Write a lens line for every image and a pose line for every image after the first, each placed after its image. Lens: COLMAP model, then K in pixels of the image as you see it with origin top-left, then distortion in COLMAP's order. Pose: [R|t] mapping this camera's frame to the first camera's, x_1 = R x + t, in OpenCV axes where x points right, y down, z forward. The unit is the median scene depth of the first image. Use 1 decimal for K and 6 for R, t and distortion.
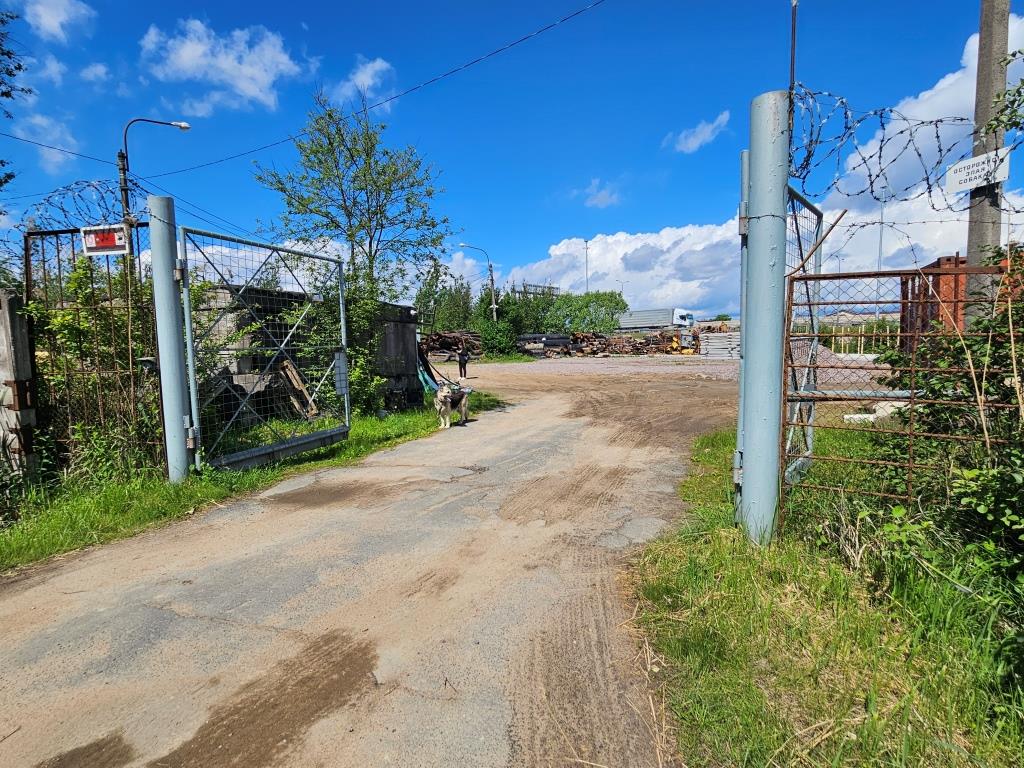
lens RADIAL K [[411.2, 0, 512.1], [0, 411.2, 381.7], [0, 0, 1]] dist [-0.002590, -0.000254]
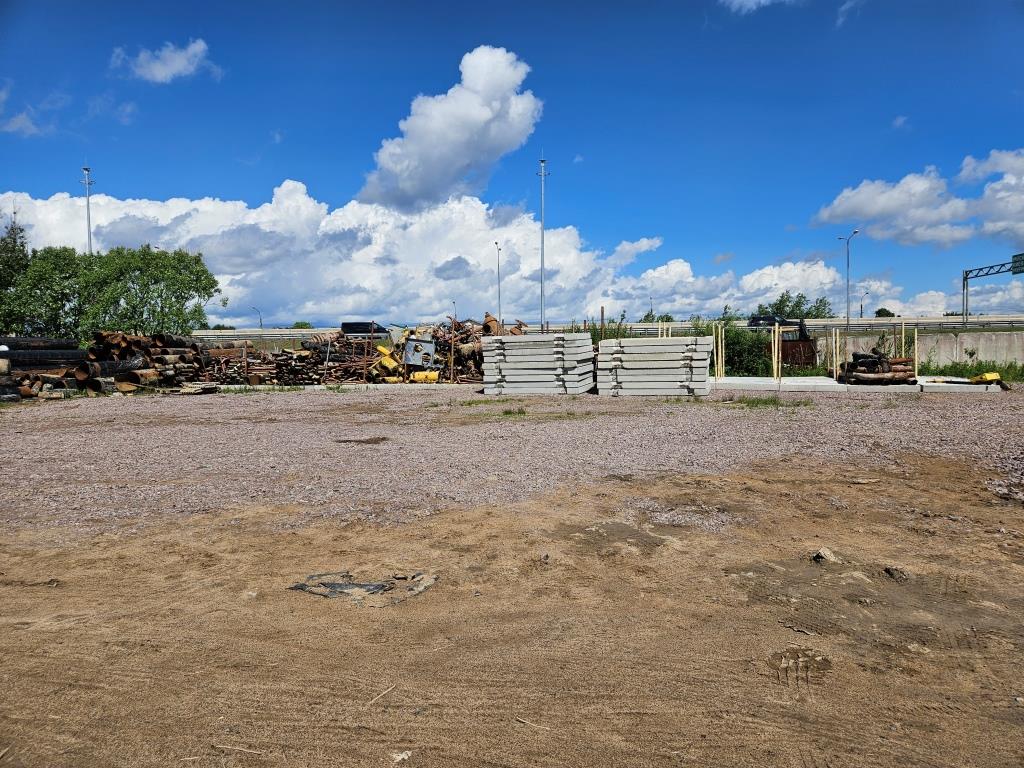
lens RADIAL K [[661.5, 0, 515.9], [0, 661.5, 382.2], [0, 0, 1]] dist [0.038736, -0.020952]
pose [[0.738710, -0.020302, 0.673718, 0.011054], [0.062023, 0.997353, -0.037952, -0.024174], [-0.671164, 0.069822, 0.738014, 0.287373]]
